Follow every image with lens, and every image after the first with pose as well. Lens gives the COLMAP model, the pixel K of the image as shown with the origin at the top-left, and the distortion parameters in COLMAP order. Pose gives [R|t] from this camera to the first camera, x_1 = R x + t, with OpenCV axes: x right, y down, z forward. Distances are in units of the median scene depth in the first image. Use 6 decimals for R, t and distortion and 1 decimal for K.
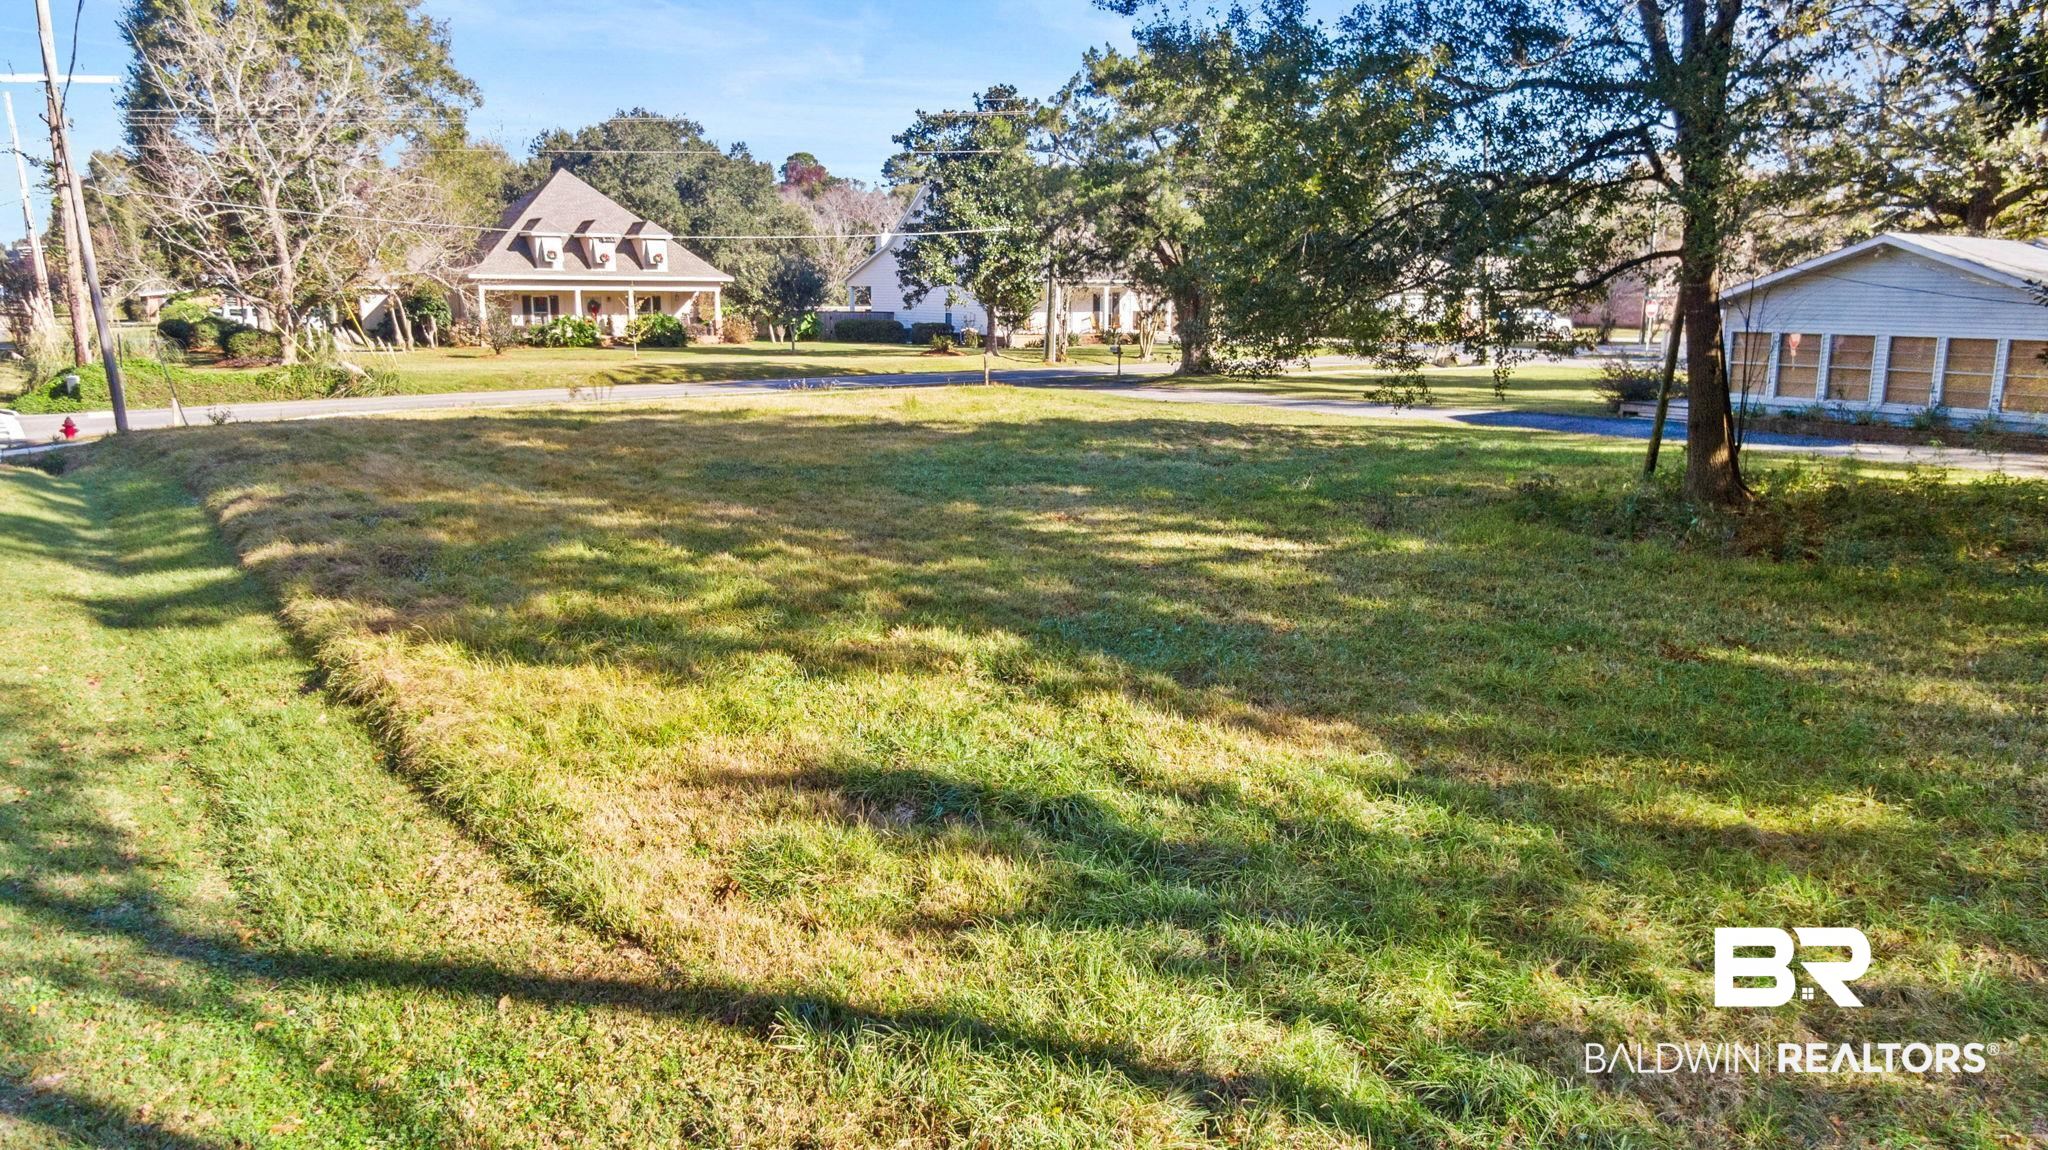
lens RADIAL K [[1457.4, 0, 1024.0], [0, 1457.4, 575.0], [0, 0, 1]] dist [0.029575, -0.052822]
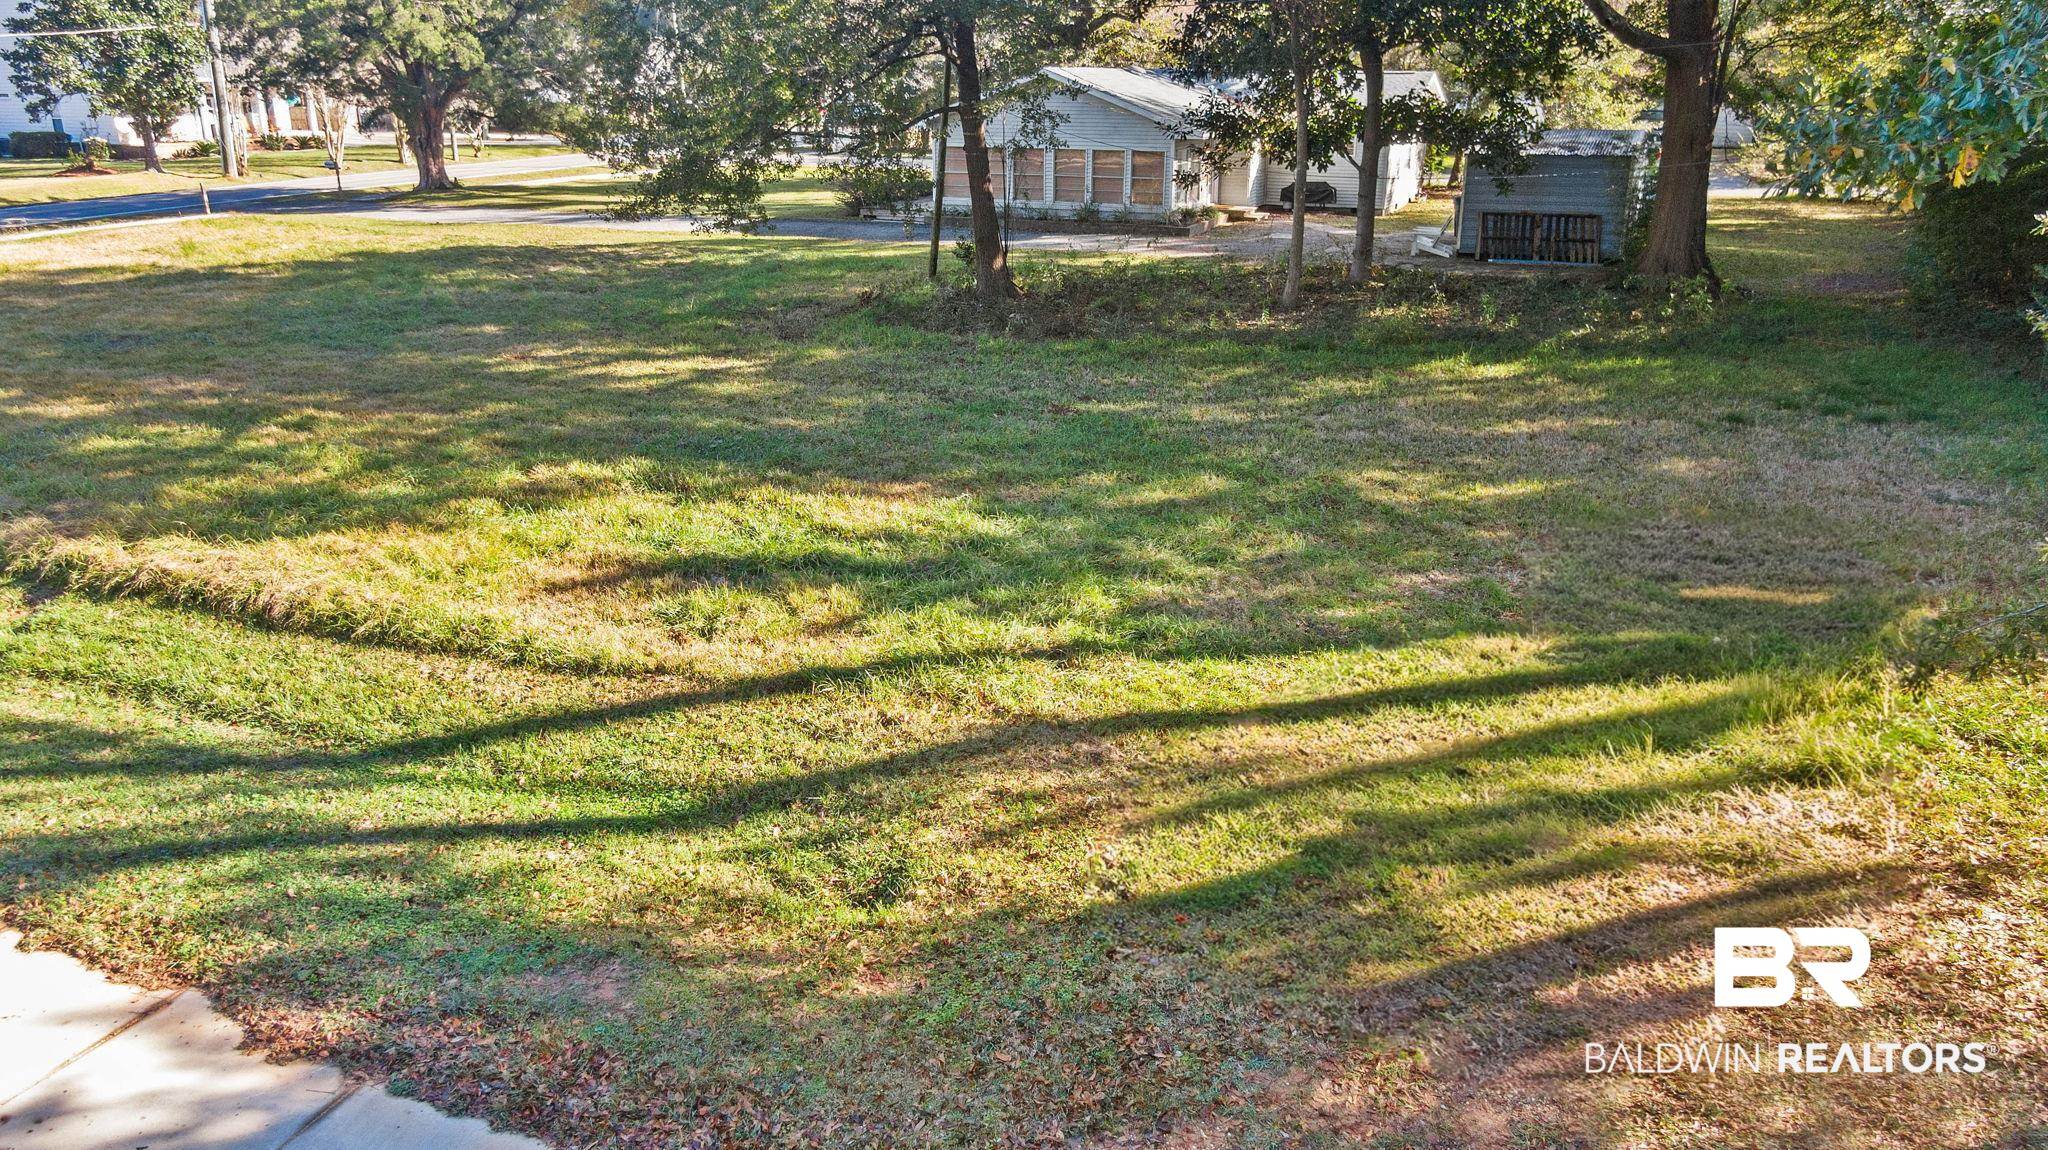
lens RADIAL K [[1457.4, 0, 1024.0], [0, 1457.4, 575.0], [0, 0, 1]] dist [0.029575, -0.052822]
pose [[0.840025, -0.181488, 0.511292, -0.161875], [0.105620, 0.979065, 0.174000, -0.018945], [-0.532167, -0.092162, 0.841608, -0.118093]]
